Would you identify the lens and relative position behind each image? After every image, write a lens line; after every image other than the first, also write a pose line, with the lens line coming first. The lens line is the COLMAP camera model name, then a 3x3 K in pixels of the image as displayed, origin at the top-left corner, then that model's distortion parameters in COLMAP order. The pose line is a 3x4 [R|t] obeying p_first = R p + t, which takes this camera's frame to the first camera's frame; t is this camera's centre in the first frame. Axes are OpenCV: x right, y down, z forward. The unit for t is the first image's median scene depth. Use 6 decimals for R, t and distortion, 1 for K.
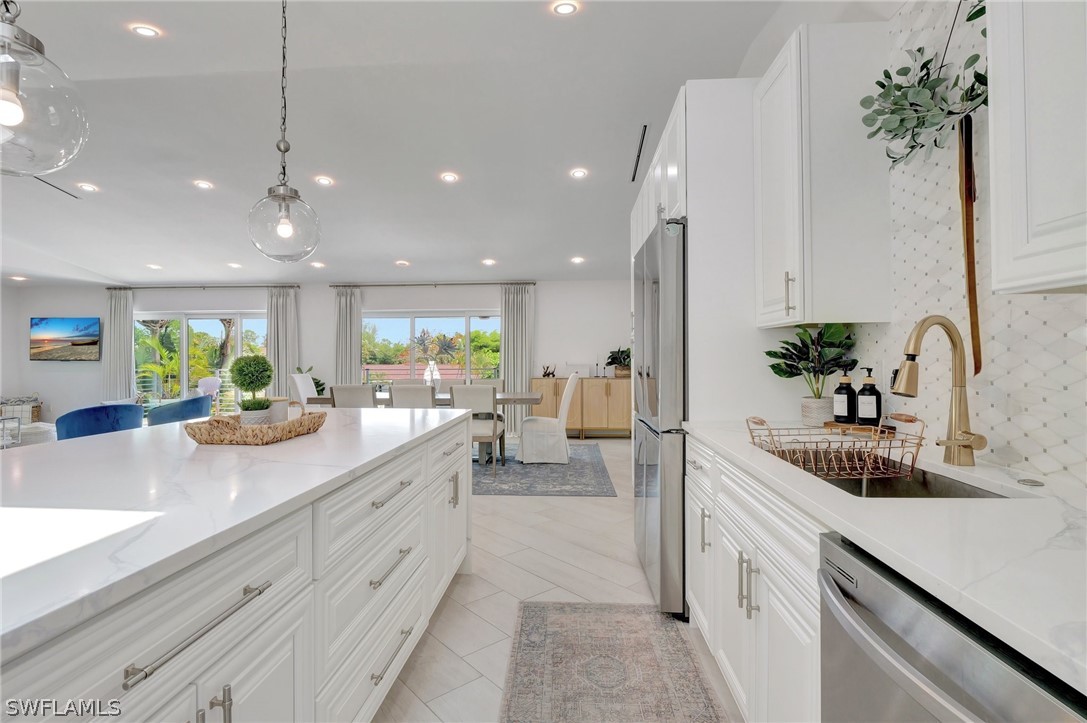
lens RADIAL K [[526.5, 0, 545.7], [0, 526.5, 358.5], [0, 0, 1]] dist [-0.013839, -0.001197]
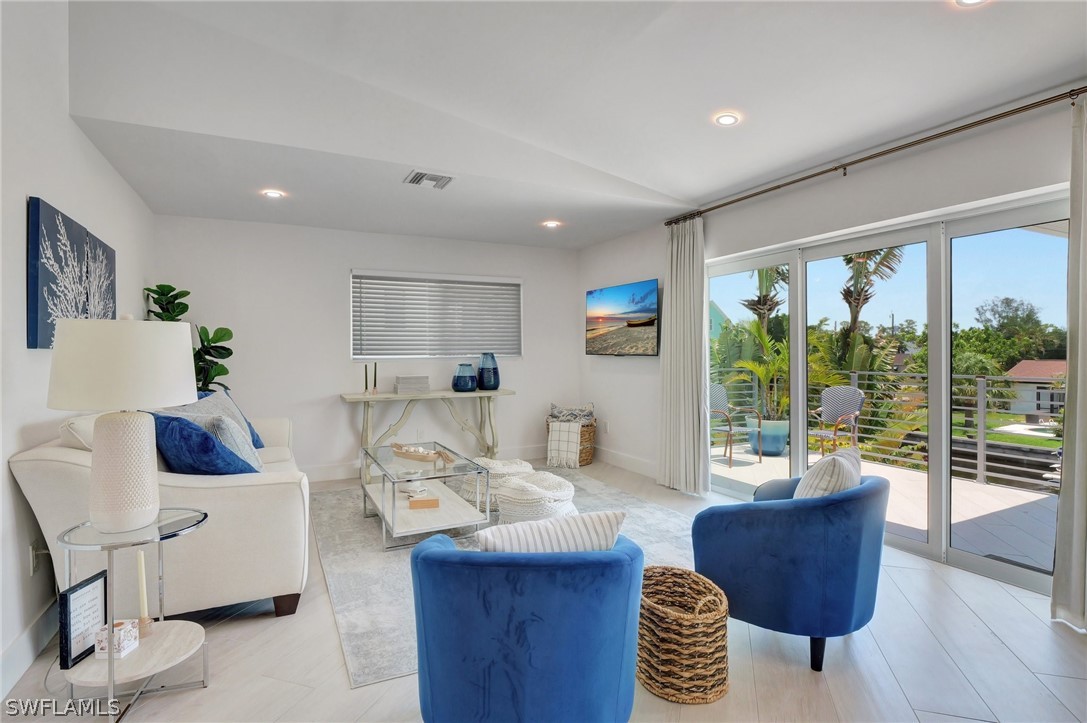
lens RADIAL K [[526.5, 0, 543.7], [0, 526.5, 358.7], [0, 0, 1]] dist [-0.013839, -0.001197]
pose [[0.493116, 0.004065, -0.869954, -0.421842], [0.003928, 0.999968, 0.006900, 0.003987], [0.869955, -0.006820, 0.493084, 0.610620]]
